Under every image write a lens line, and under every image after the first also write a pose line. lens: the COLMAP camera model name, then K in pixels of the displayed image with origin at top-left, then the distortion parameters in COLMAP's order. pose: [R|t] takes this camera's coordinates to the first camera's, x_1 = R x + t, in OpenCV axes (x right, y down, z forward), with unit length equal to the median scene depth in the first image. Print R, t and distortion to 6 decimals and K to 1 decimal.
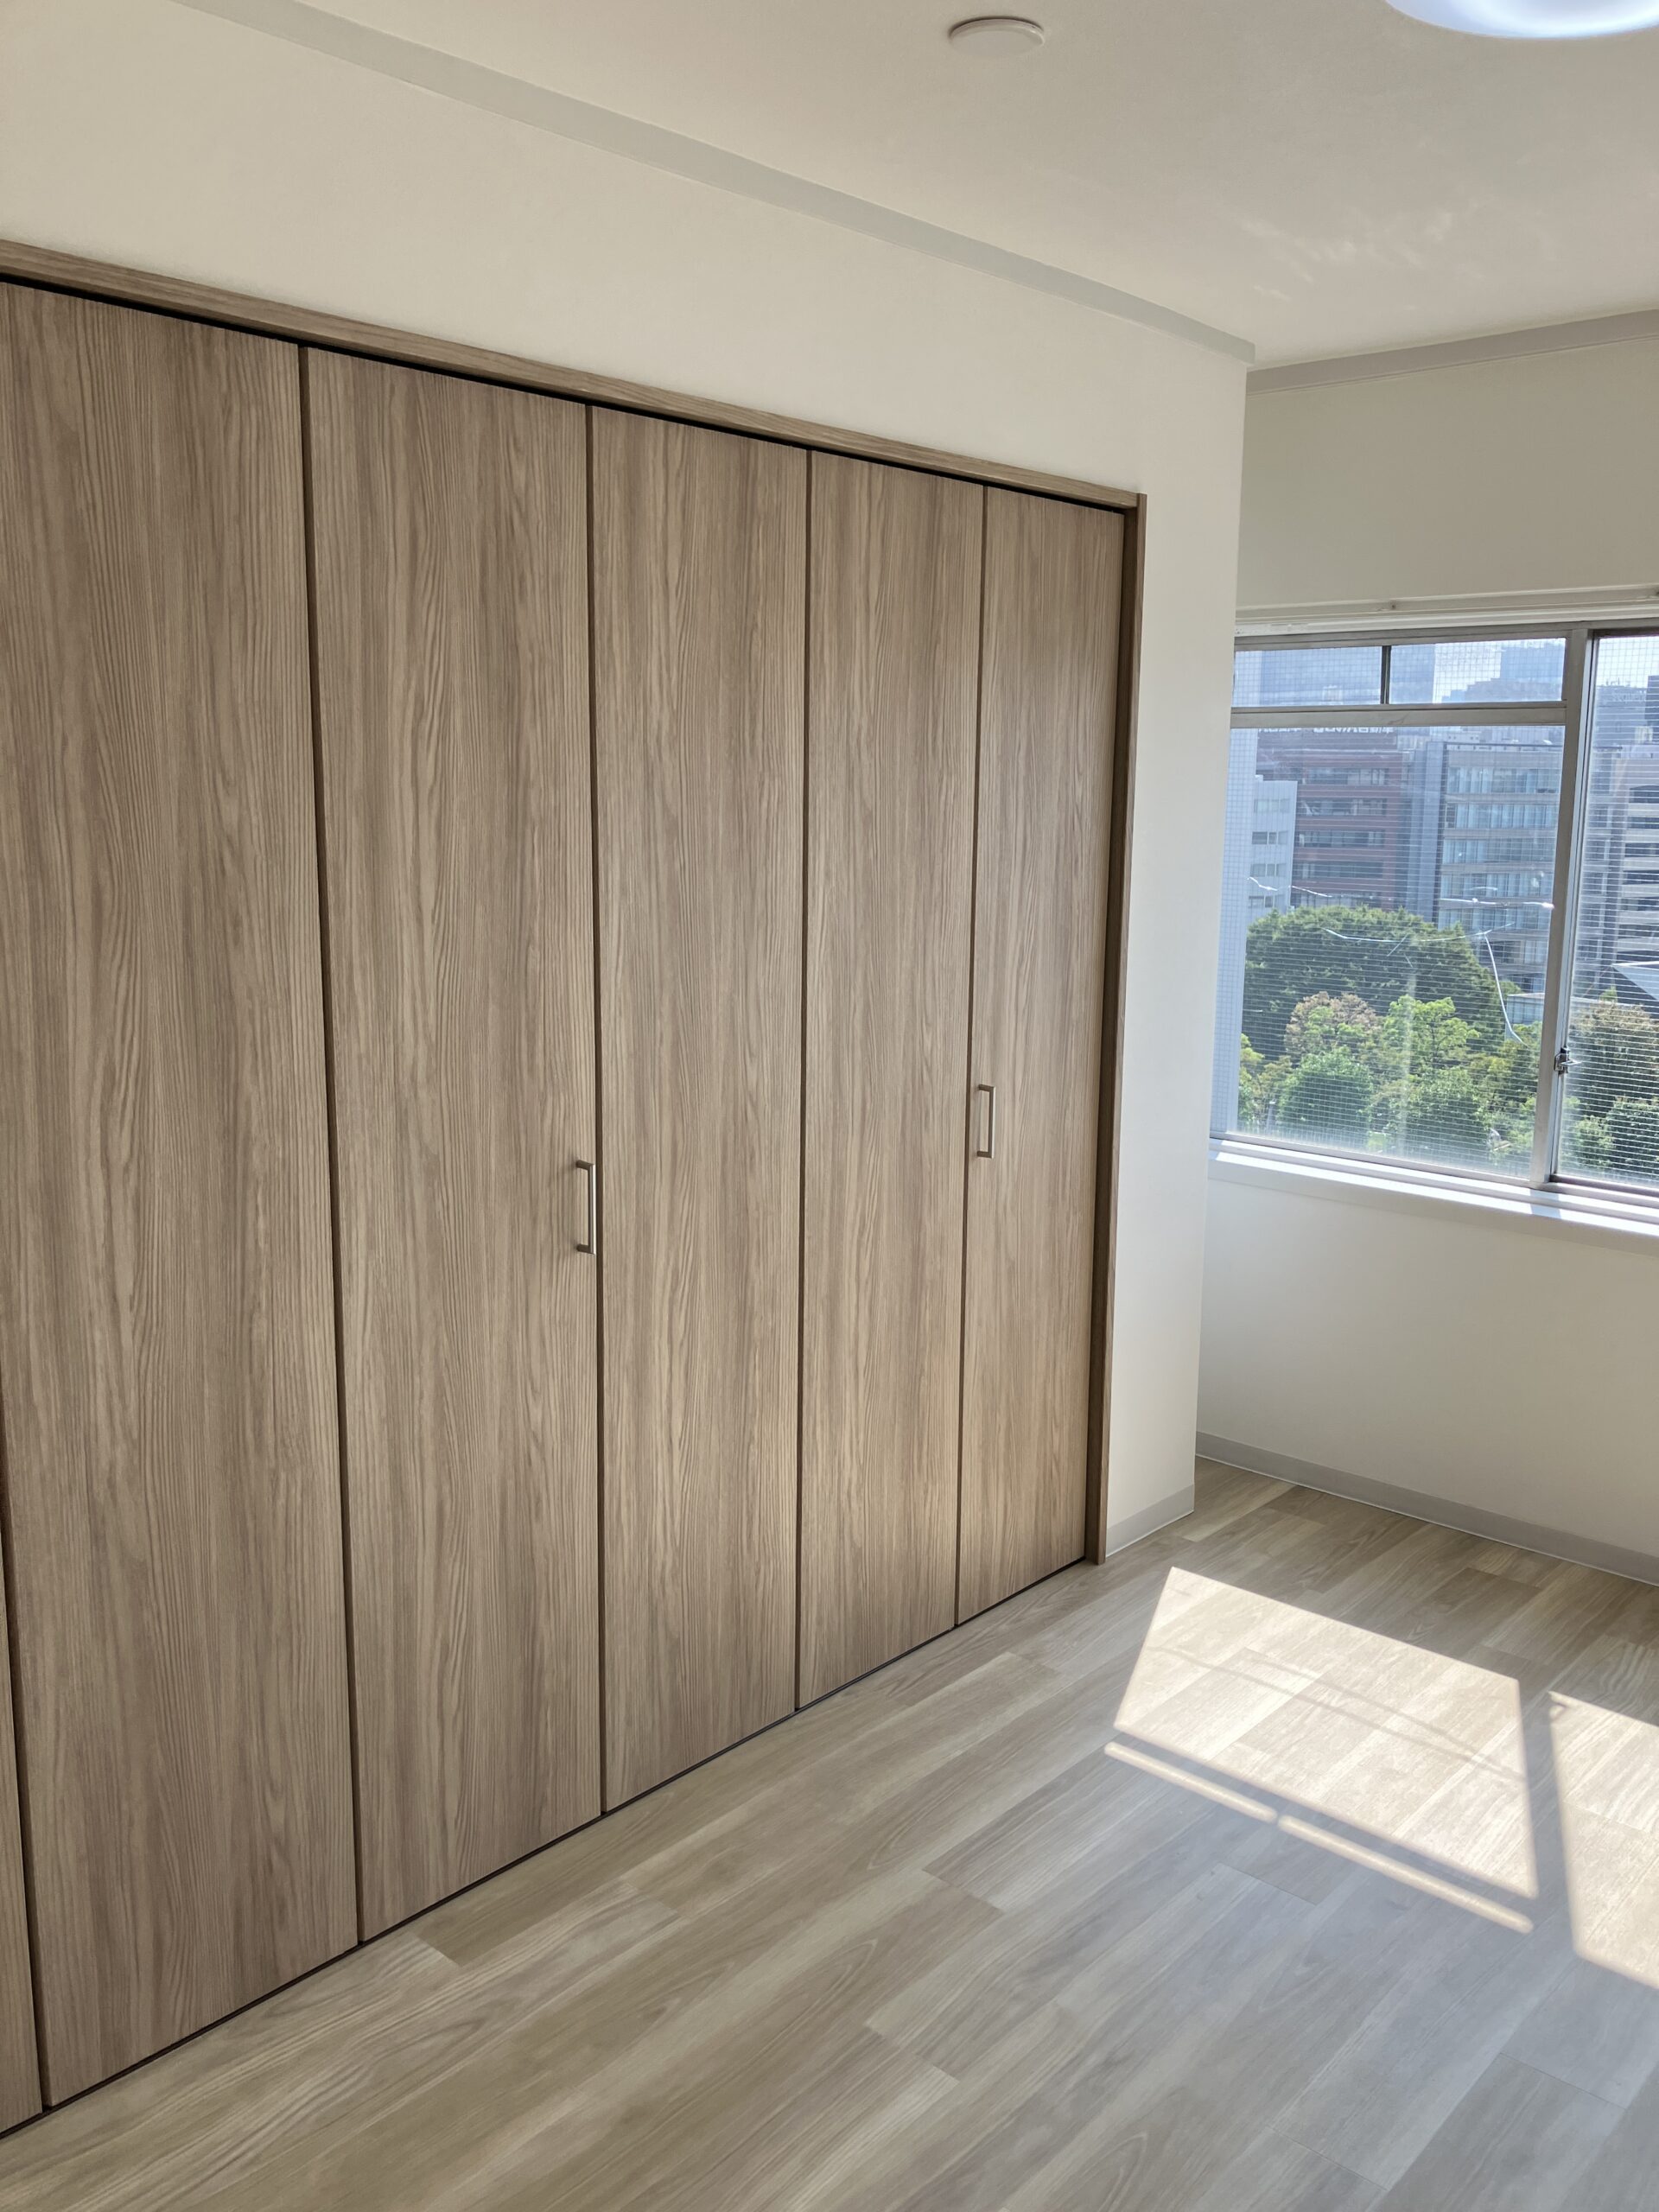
lens RADIAL K [[1835.2, 0, 829.5], [0, 1835.2, 1106.0], [0, 0, 1]] dist [-0.048701, 0.069208]
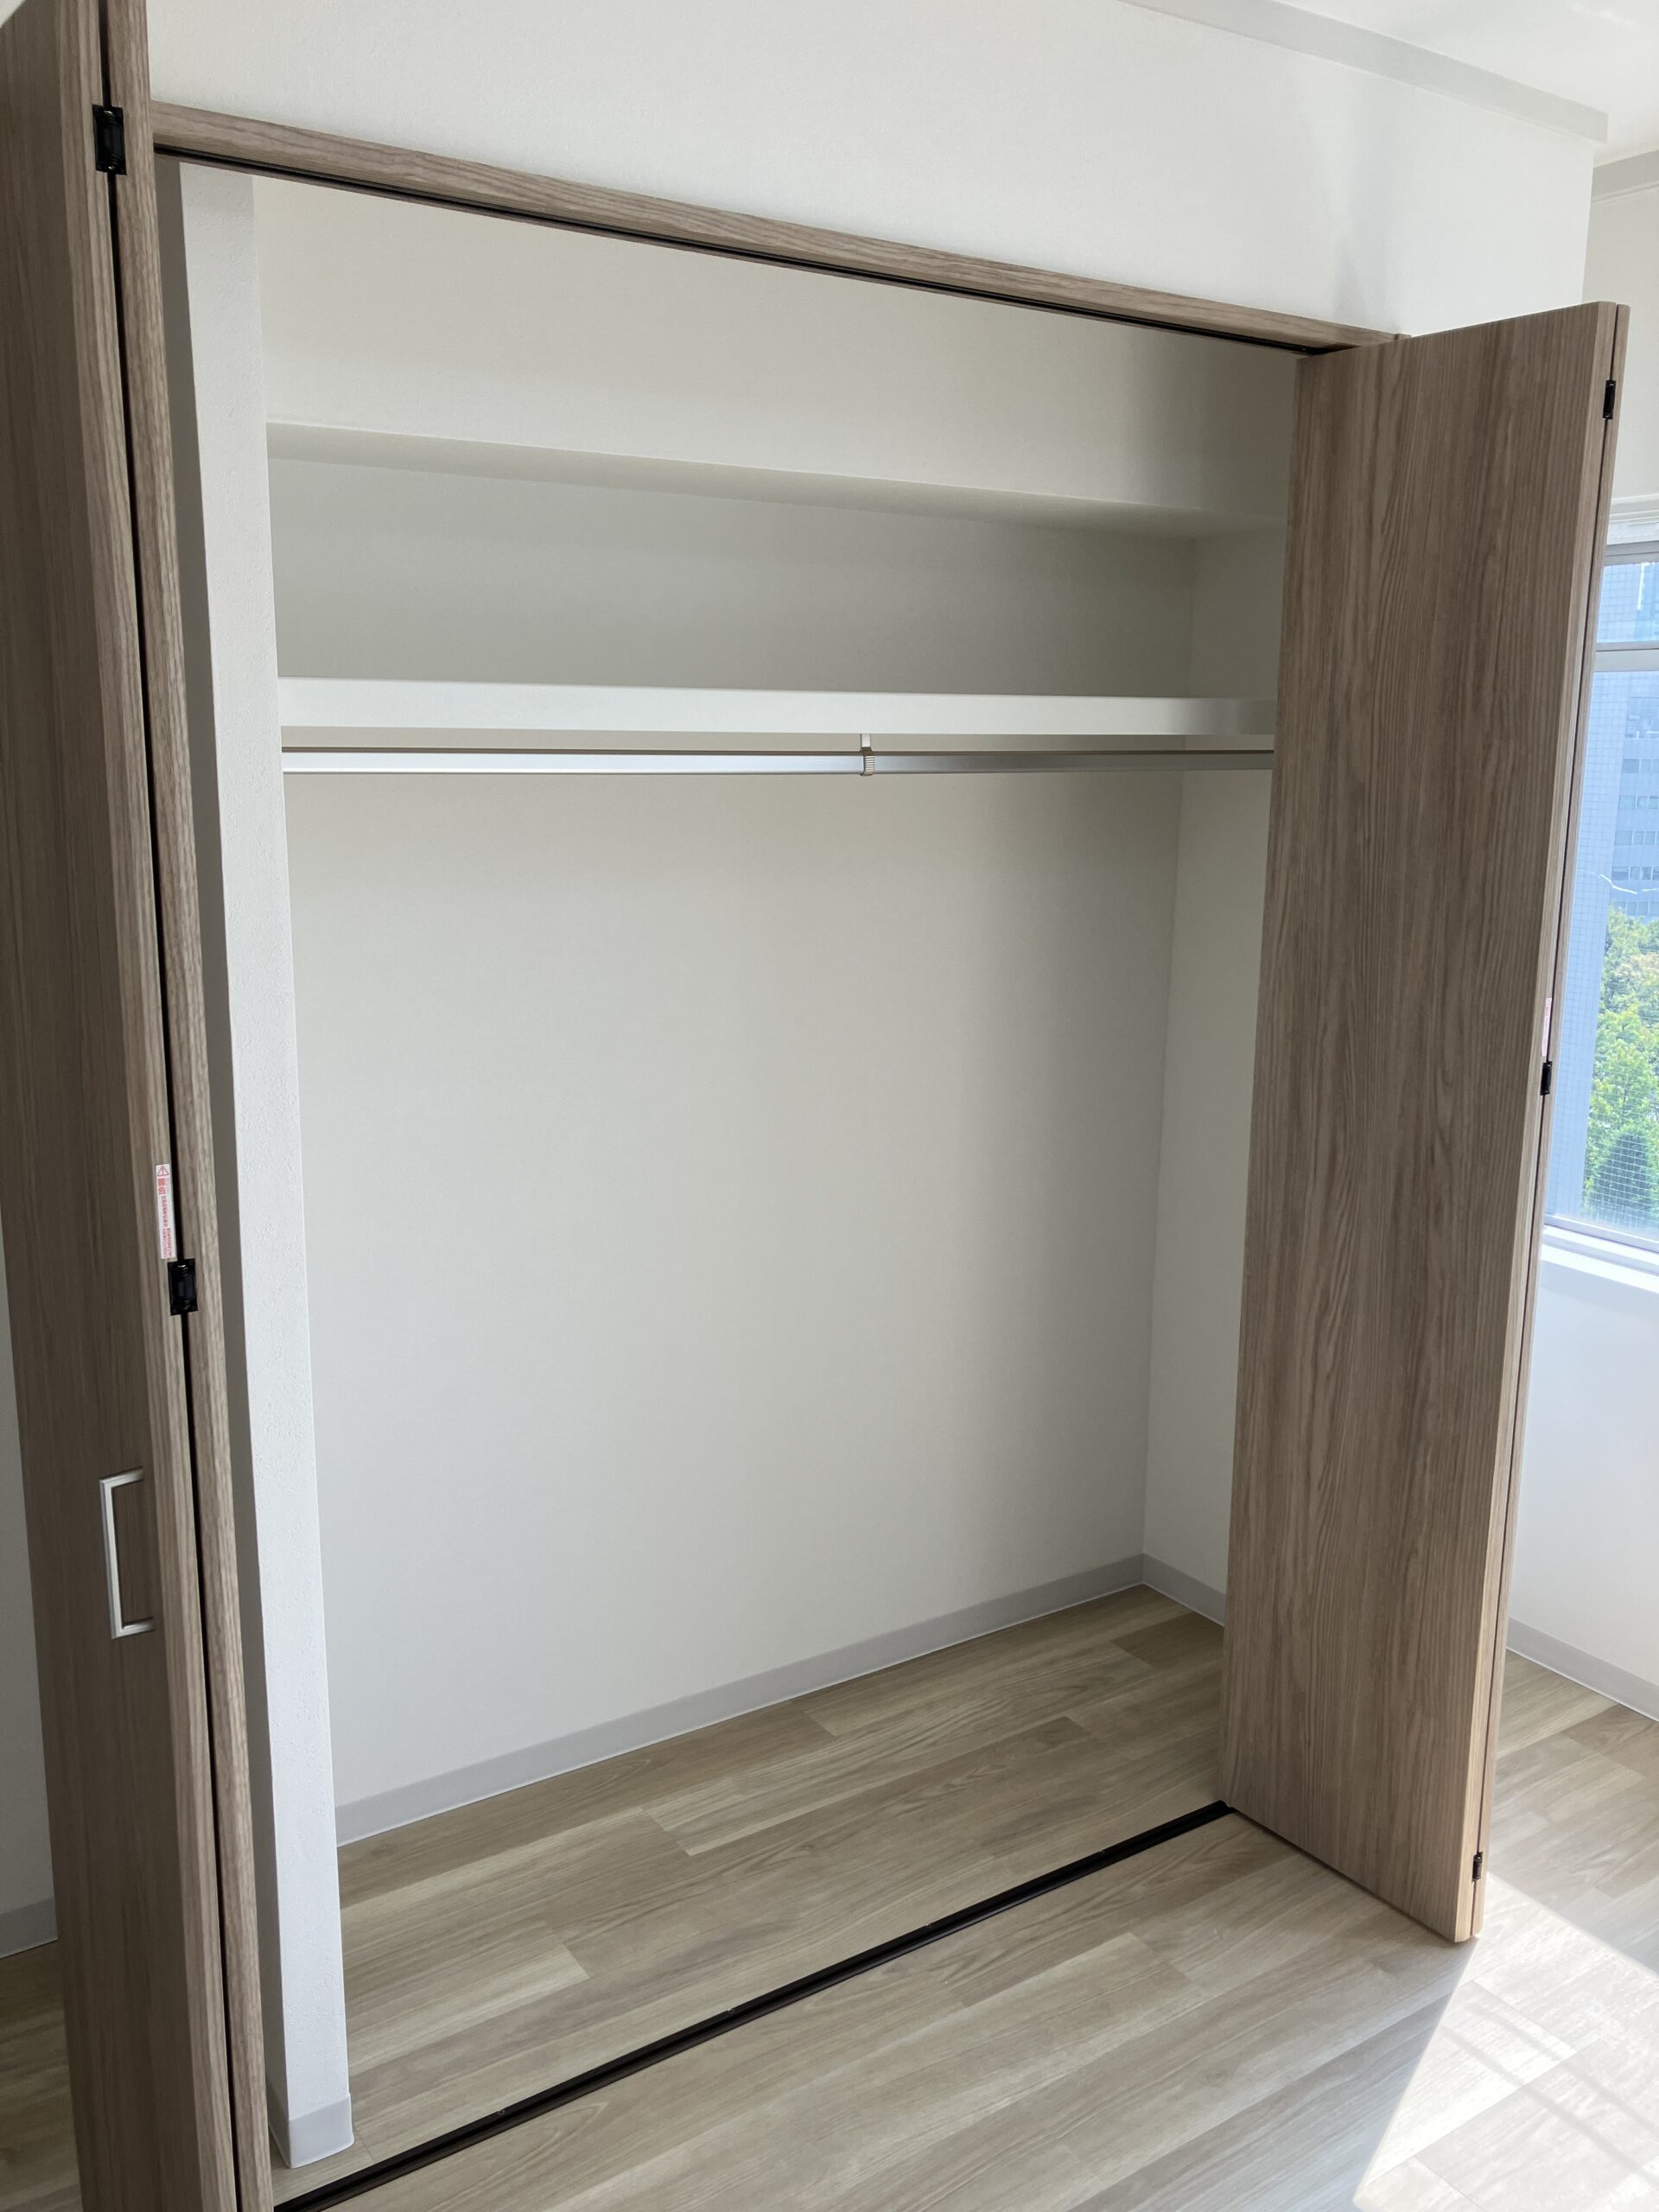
lens RADIAL K [[1791.8, 0, 829.5], [0, 1791.8, 1106.0], [0, 0, 1]] dist [0.053858, -0.089776]
pose [[0.966788, 0.050996, -0.250441, 0.155912], [-0.044578, 0.998517, 0.031235, -0.056029], [0.251662, -0.019034, 0.967628, 0.287801]]
